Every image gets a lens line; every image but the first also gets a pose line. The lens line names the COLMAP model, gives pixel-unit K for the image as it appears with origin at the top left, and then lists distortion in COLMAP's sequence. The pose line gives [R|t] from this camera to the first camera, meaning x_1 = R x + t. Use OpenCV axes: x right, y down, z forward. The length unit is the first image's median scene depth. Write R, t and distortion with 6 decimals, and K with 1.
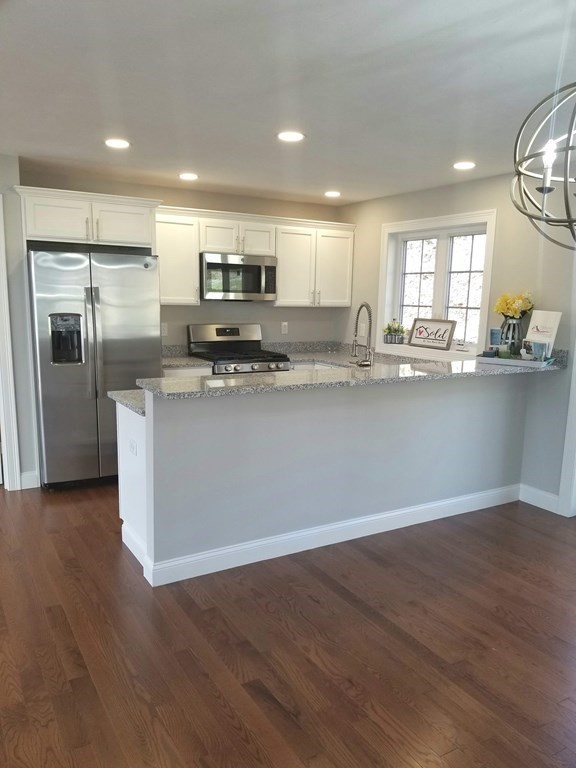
lens RADIAL K [[585.2, 0, 288.5], [0, 585.2, 398.3], [0, 0, 1]] dist [0.068107, -0.101813]
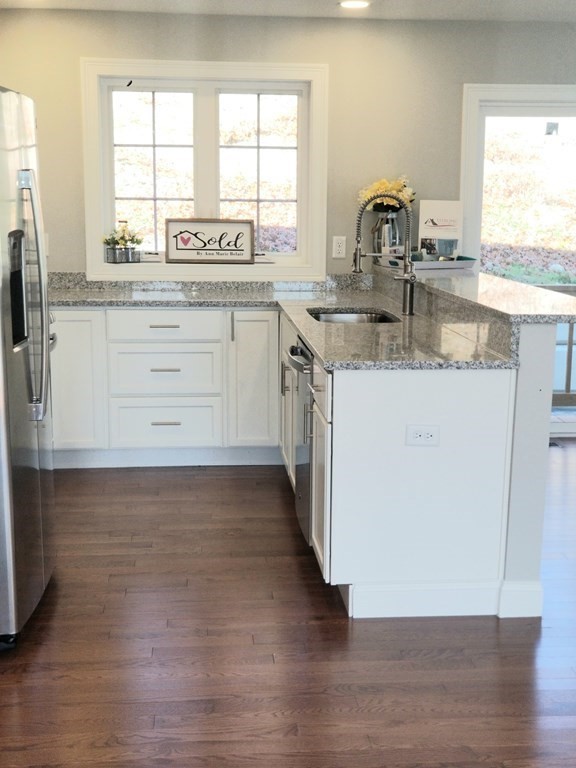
lens RADIAL K [[1167.1, 0, 288.0], [0, 1167.1, 384.0], [0, 0, 1]] dist [0.029631, -0.012651]
pose [[0.436811, -0.160192, 0.885175, -0.887113], [0.156395, 0.982554, 0.100638, -0.072822], [-0.885854, 0.094478, 0.454243, 0.365406]]
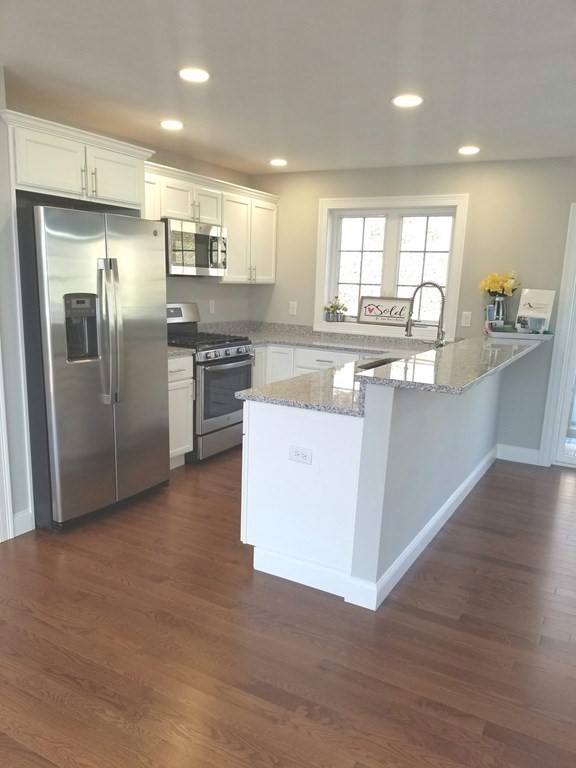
lens RADIAL K [[593.1, 0, 272.5], [0, 593.1, 399.6], [0, 0, 1]] dist [0.069772, -0.089136]
pose [[0.877218, -0.087866, 0.471983, -0.441941], [0.067852, 0.995932, 0.059298, -0.031506], [-0.475273, -0.019992, 0.879611, 0.176636]]
